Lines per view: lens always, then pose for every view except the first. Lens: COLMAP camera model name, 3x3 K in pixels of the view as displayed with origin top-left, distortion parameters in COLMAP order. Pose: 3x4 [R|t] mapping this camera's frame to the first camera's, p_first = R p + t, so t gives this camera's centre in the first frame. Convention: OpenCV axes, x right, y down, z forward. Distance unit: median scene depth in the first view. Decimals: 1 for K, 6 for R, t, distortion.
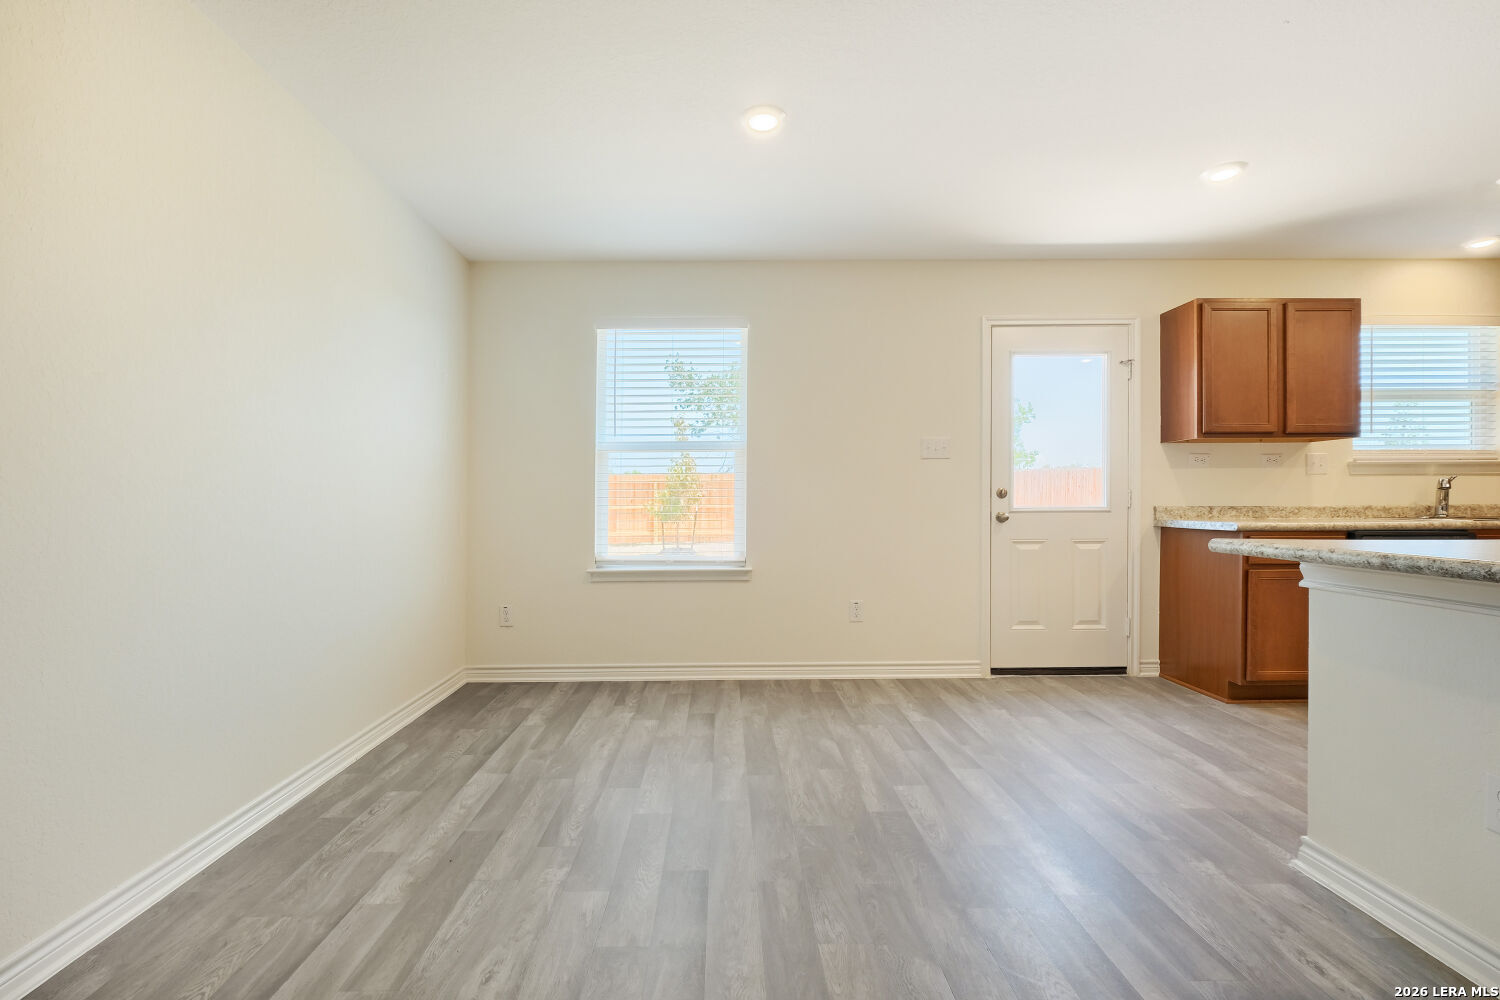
lens RADIAL K [[655.4, 0, 737.5], [0, 655.4, 508.0], [0, 0, 1]] dist [-0.003887, -0.000306]
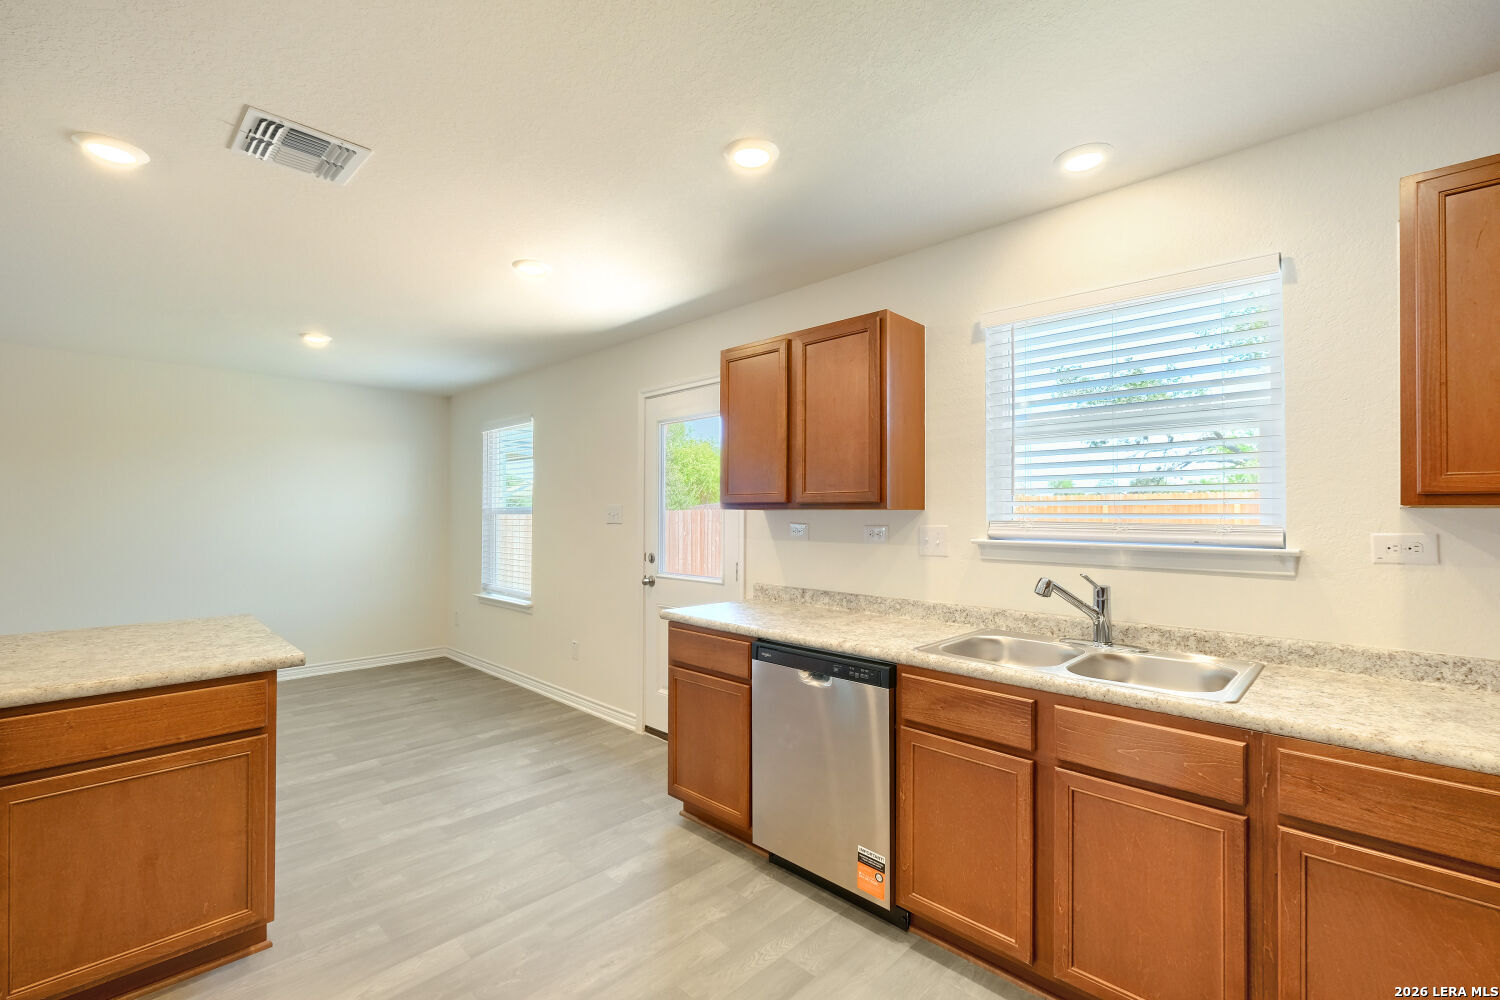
lens RADIAL K [[655.4, 0, 737.5], [0, 655.4, 508.0], [0, 0, 1]] dist [-0.003887, -0.000306]
pose [[0.696762, 0.000860, -0.717302, 1.247550], [-0.015630, 0.999780, -0.013984, -0.089828], [0.717132, 0.020955, 0.696622, 0.375719]]
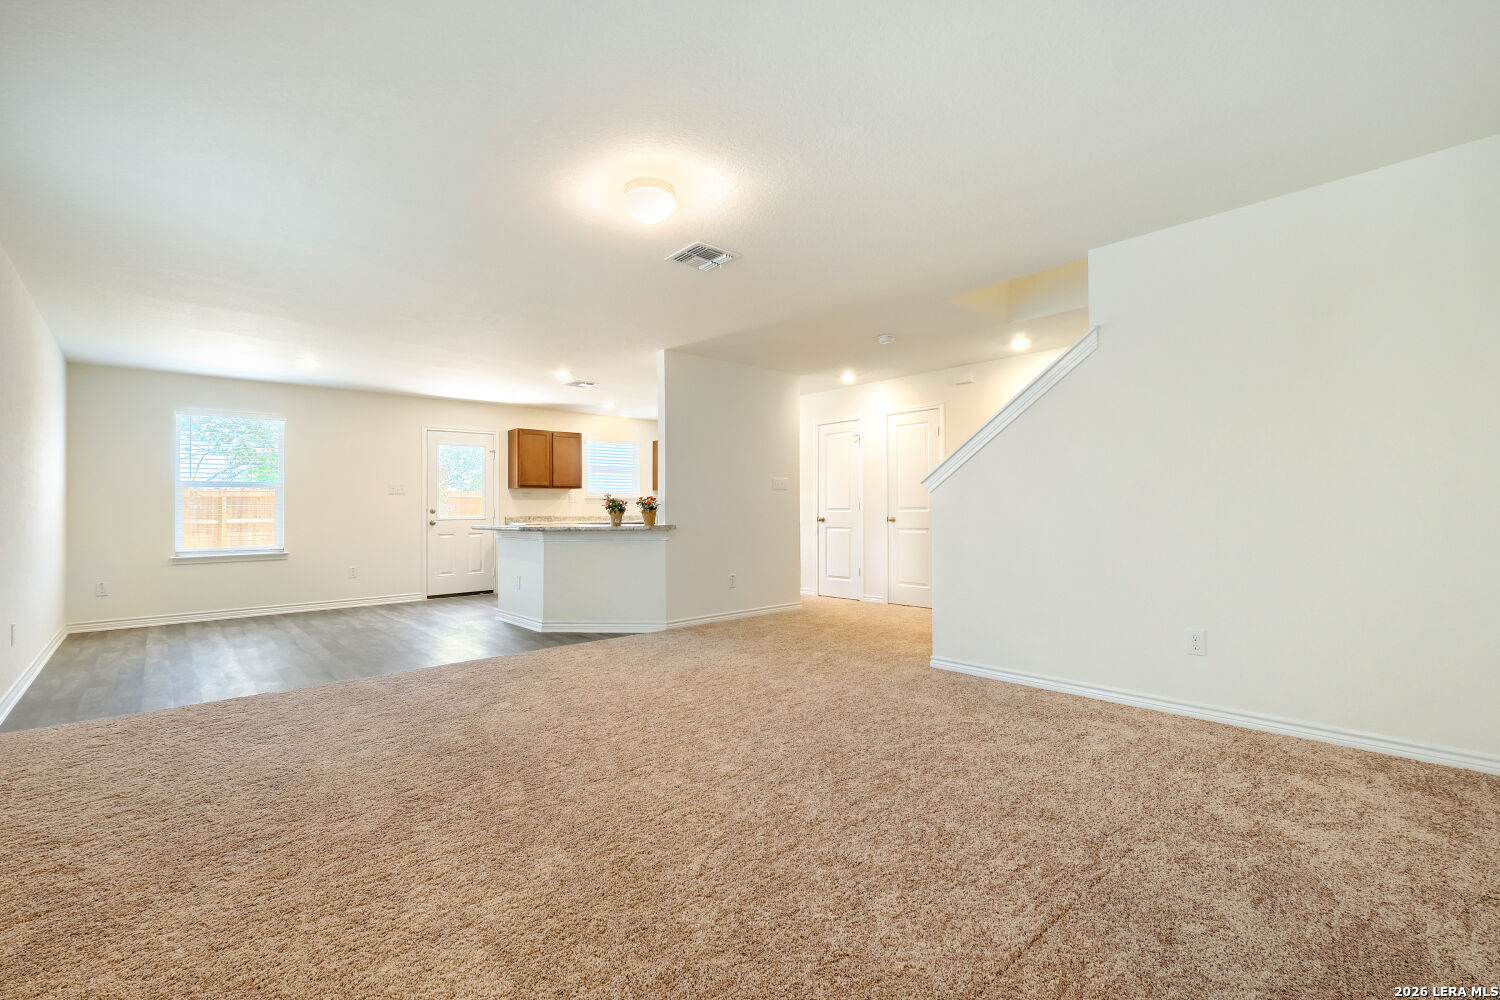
lens RADIAL K [[655.4, 0, 737.5], [0, 655.4, 508.0], [0, 0, 1]] dist [-0.003887, -0.000306]
pose [[0.760779, 0.000927, 0.649010, -0.208641], [0.011728, 0.999816, -0.015177, 0.010600], [-0.648905, 0.019158, 0.760628, -1.208821]]
